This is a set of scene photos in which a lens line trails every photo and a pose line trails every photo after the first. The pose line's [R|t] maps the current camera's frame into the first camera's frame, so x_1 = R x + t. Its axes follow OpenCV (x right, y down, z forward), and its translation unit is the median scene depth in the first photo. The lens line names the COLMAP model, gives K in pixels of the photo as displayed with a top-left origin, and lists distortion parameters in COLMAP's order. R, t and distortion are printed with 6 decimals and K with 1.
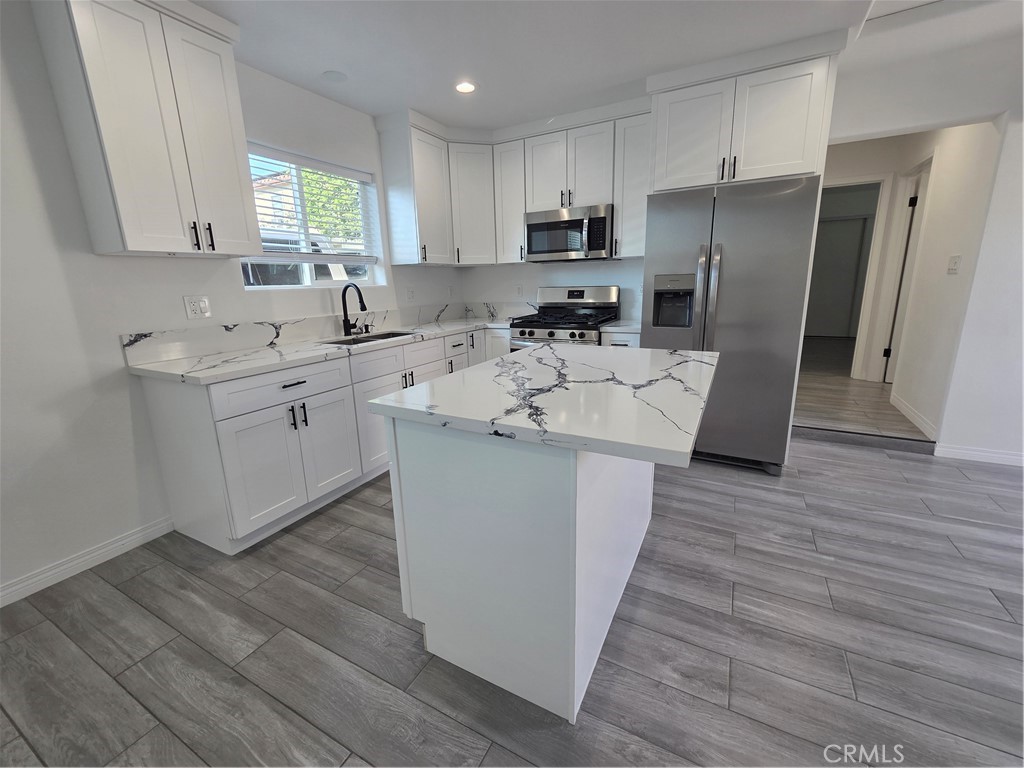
lens RADIAL K [[424.5, 0, 507.4], [0, 424.5, 379.0], [0, 0, 1]] dist [-0.001046, -0.000071]
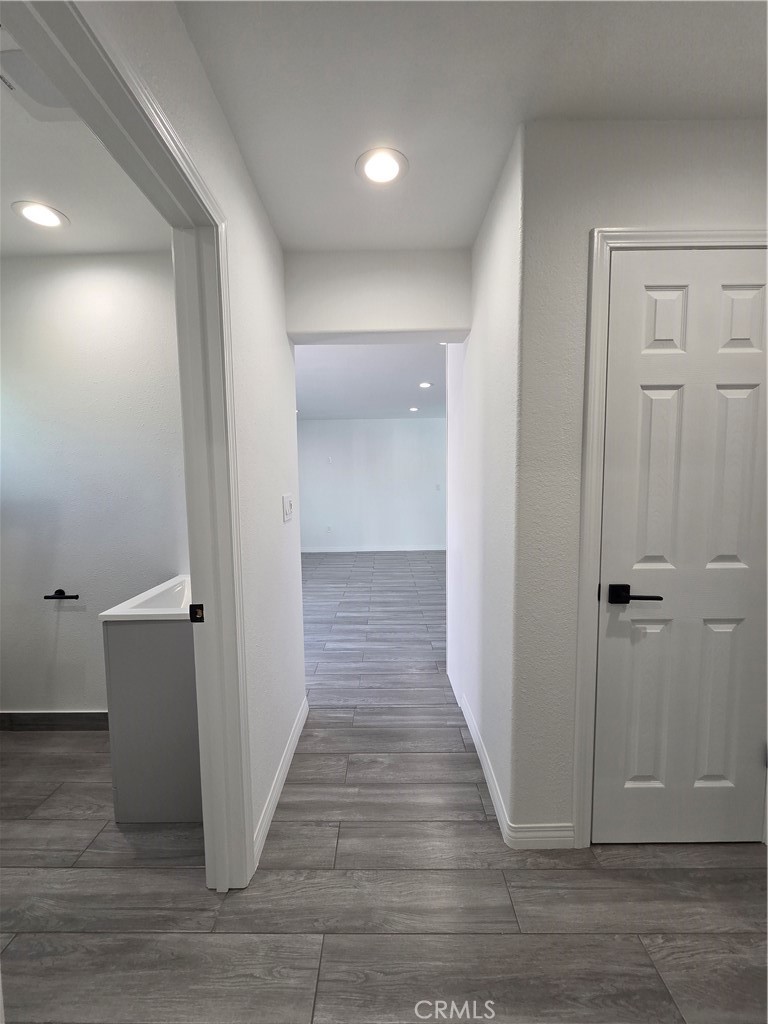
lens RADIAL K [[418.0, 0, 384.0], [0, 418.0, 512.0], [0, 0, 1]] dist [0.000322, -0.000488]
pose [[-0.877106, 0.079457, -0.473678, 1.296377], [-0.070142, 0.954457, 0.289987, -0.496405], [0.475147, 0.287574, -0.831587, 1.727209]]
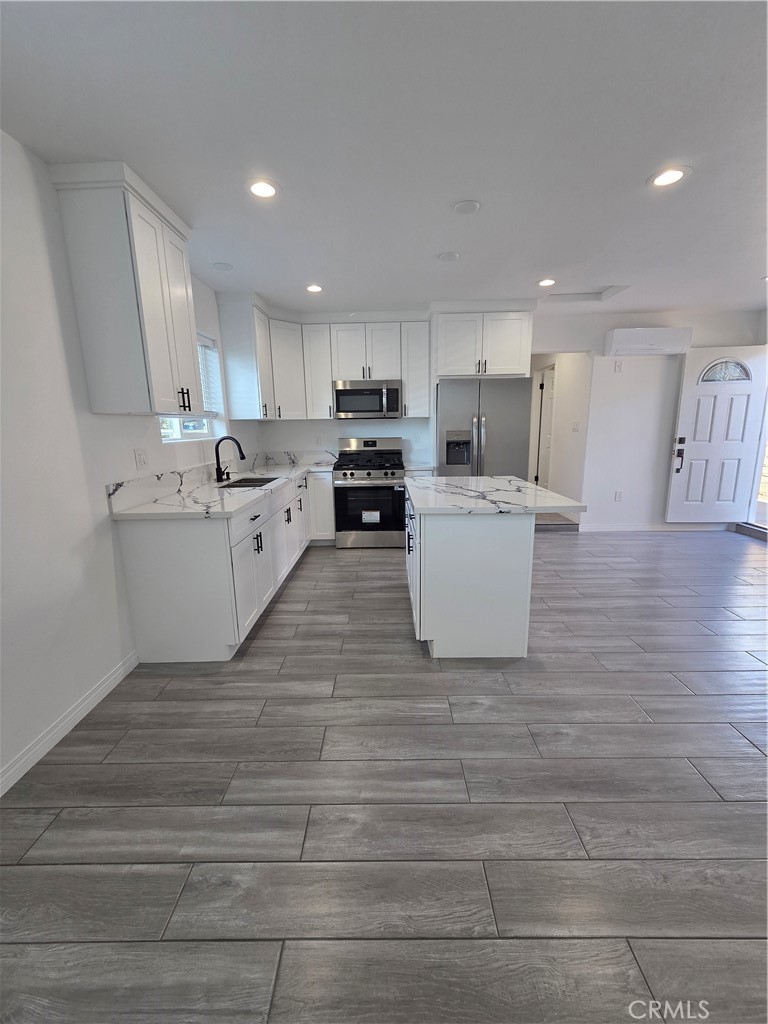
lens RADIAL K [[421.8, 0, 382.4], [0, 421.8, 511.0], [0, 0, 1]] dist [0.001053, -0.000009]
pose [[0.883720, -0.082711, 0.460649, -0.574682], [0.098804, 0.995047, -0.010885, 0.034046], [-0.457467, 0.055133, 0.887516, -0.219470]]
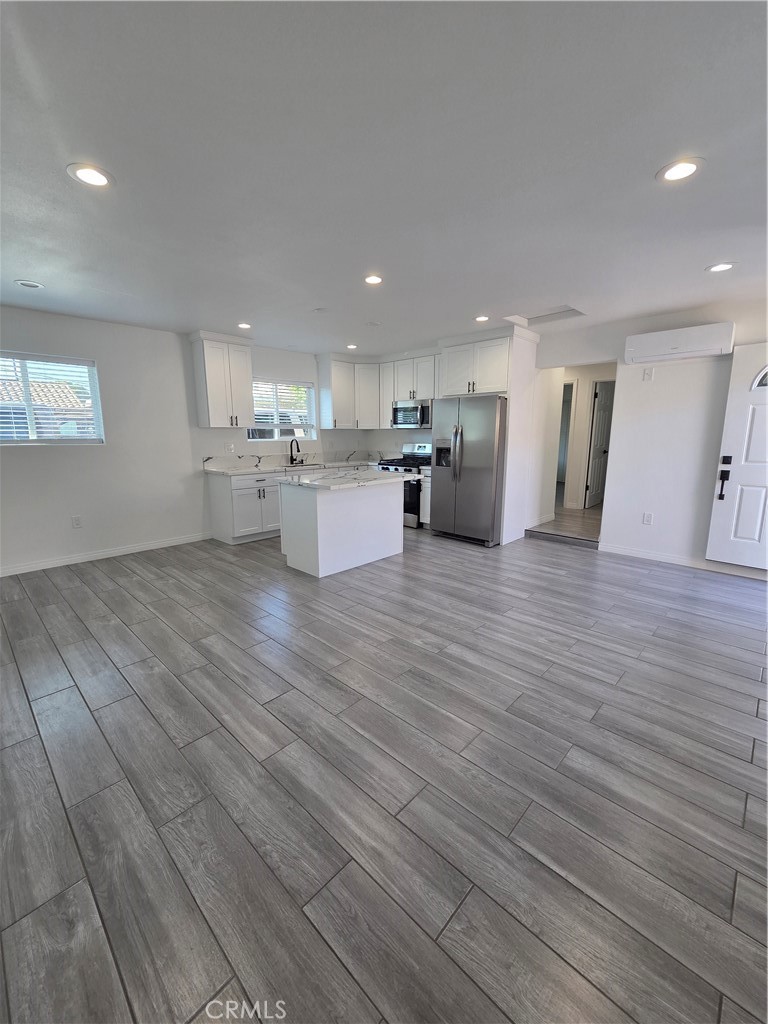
lens RADIAL K [[418.6, 0, 380.5], [0, 418.6, 510.5], [0, 0, 1]] dist [0.002134, 0.000114]
pose [[0.963718, 0.073544, -0.256591, 0.616887], [-0.083279, 0.996153, -0.027269, 0.150022], [0.253599, 0.047648, 0.966135, -0.893223]]
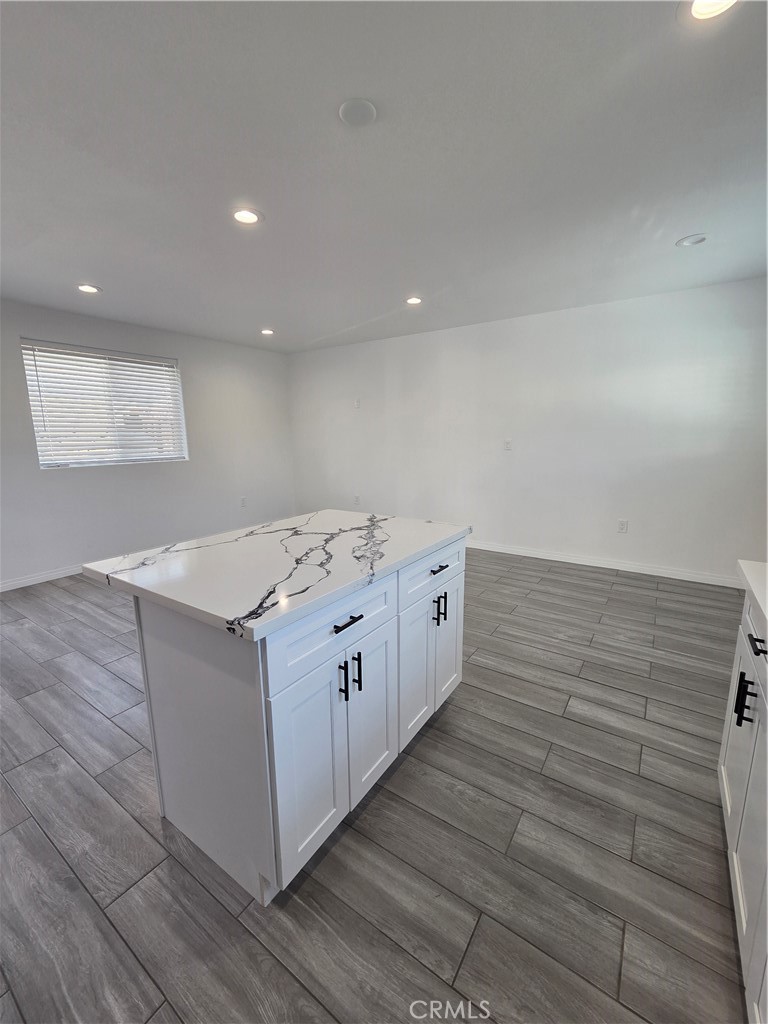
lens RADIAL K [[424.5, 0, 378.6], [0, 424.5, 511.4], [0, 0, 1]] dist [-0.001046, -0.000071]
pose [[-0.993784, 0.018367, 0.109804, -0.073130], [0.060183, 0.918391, 0.391070, -0.290061], [-0.093660, 0.395247, -0.913787, 1.128688]]
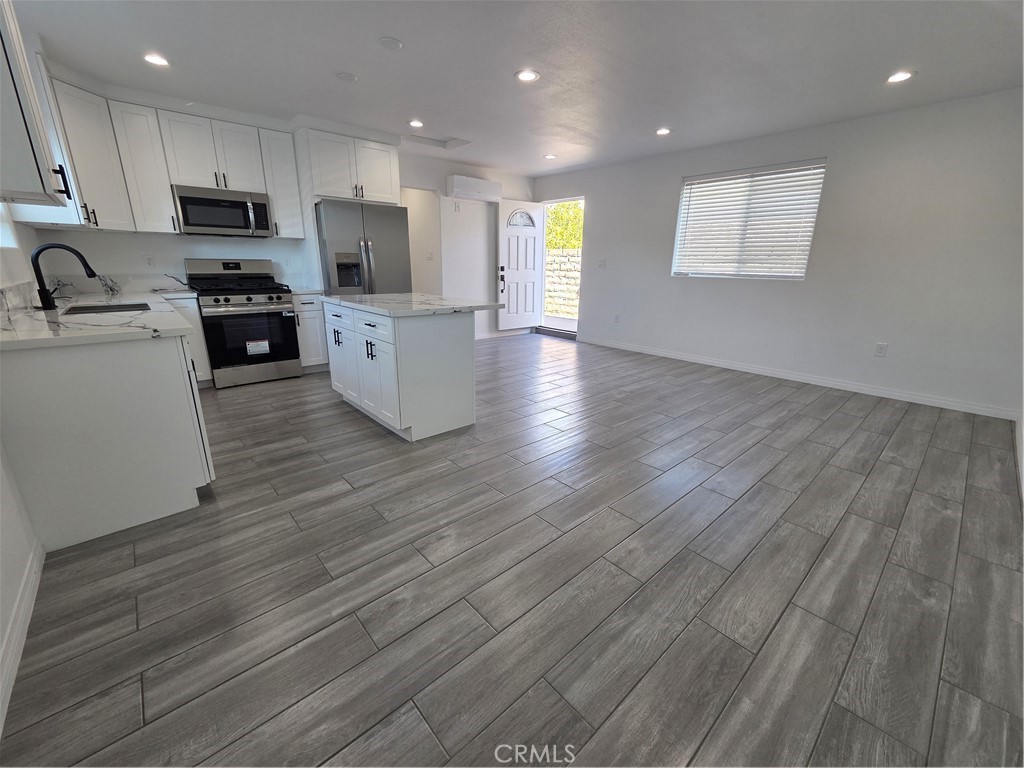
lens RADIAL K [[418.0, 0, 513.5], [0, 418.0, 380.3], [0, 0, 1]] dist [0.000322, -0.000488]
pose [[0.333878, -0.227368, 0.914783, -0.926976], [0.189257, 0.966881, 0.171242, 0.064083], [-0.923421, 0.115955, 0.365852, -0.095782]]
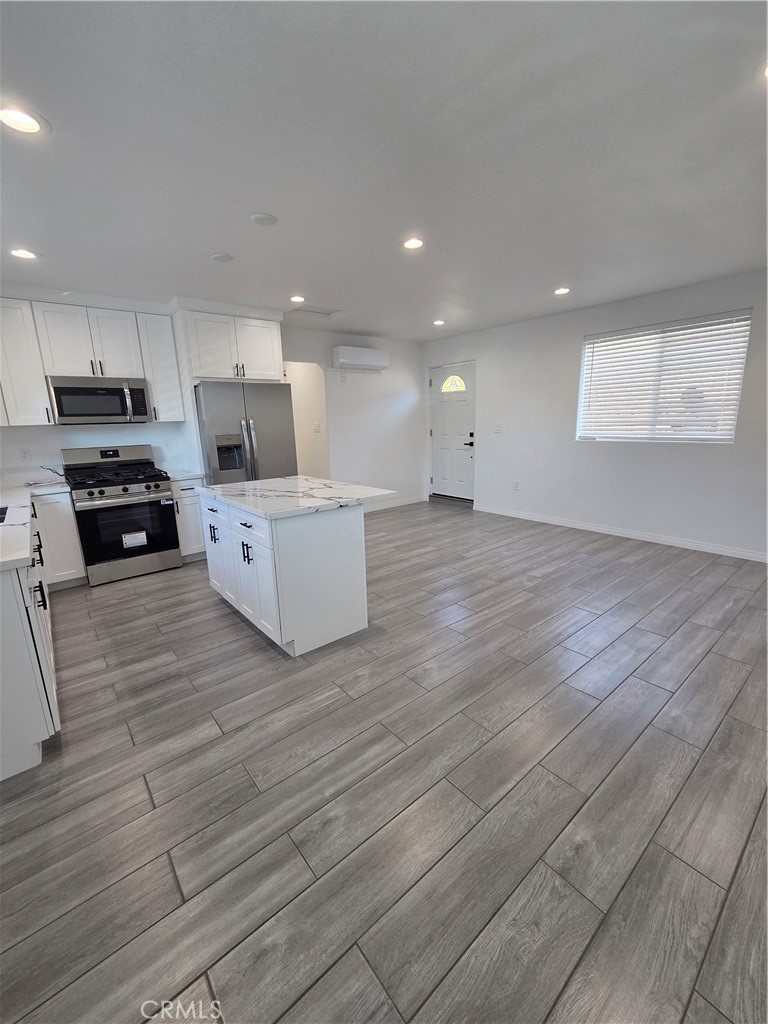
lens RADIAL K [[418.0, 0, 384.0], [0, 418.0, 512.0], [0, 0, 1]] dist [0.000322, -0.000488]
pose [[0.375144, -0.186797, 0.907950, -0.784126], [0.227333, 0.968113, 0.105246, -0.011616], [-0.898658, 0.166924, 0.405647, -0.054768]]
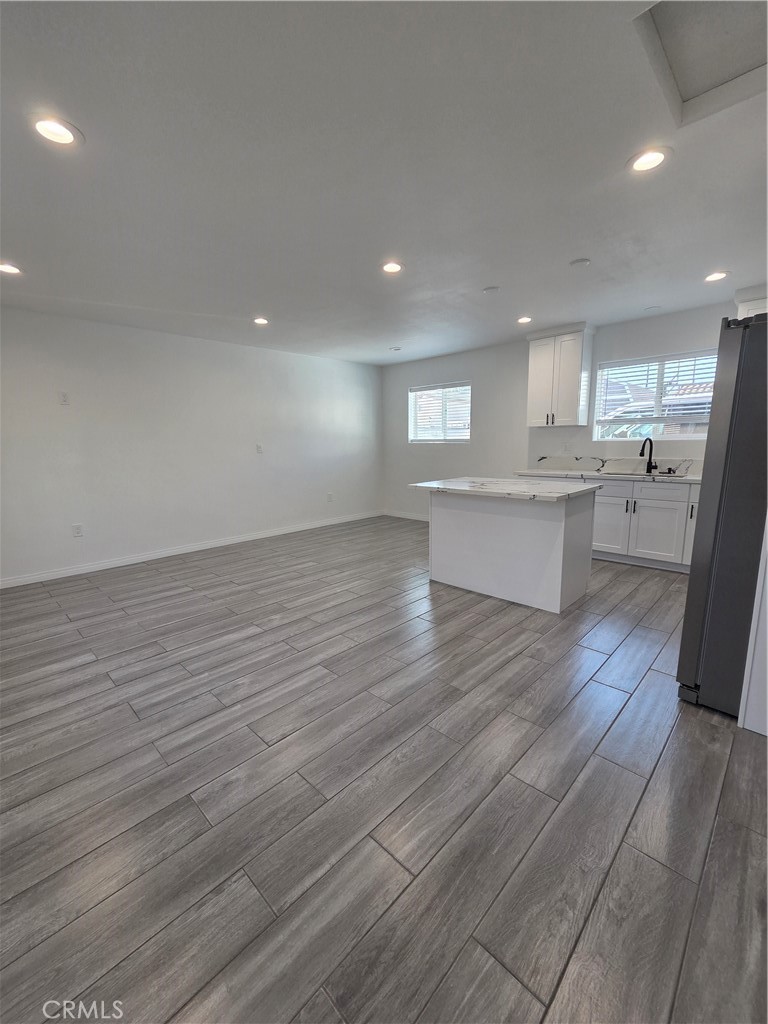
lens RADIAL K [[421.8, 0, 382.4], [0, 421.8, 511.0], [0, 0, 1]] dist [0.001053, -0.000009]
pose [[-0.276002, 0.188493, -0.942493, 1.403154], [-0.190388, 0.950430, 0.245835, -0.177617], [0.942112, 0.247290, -0.226434, 0.553920]]
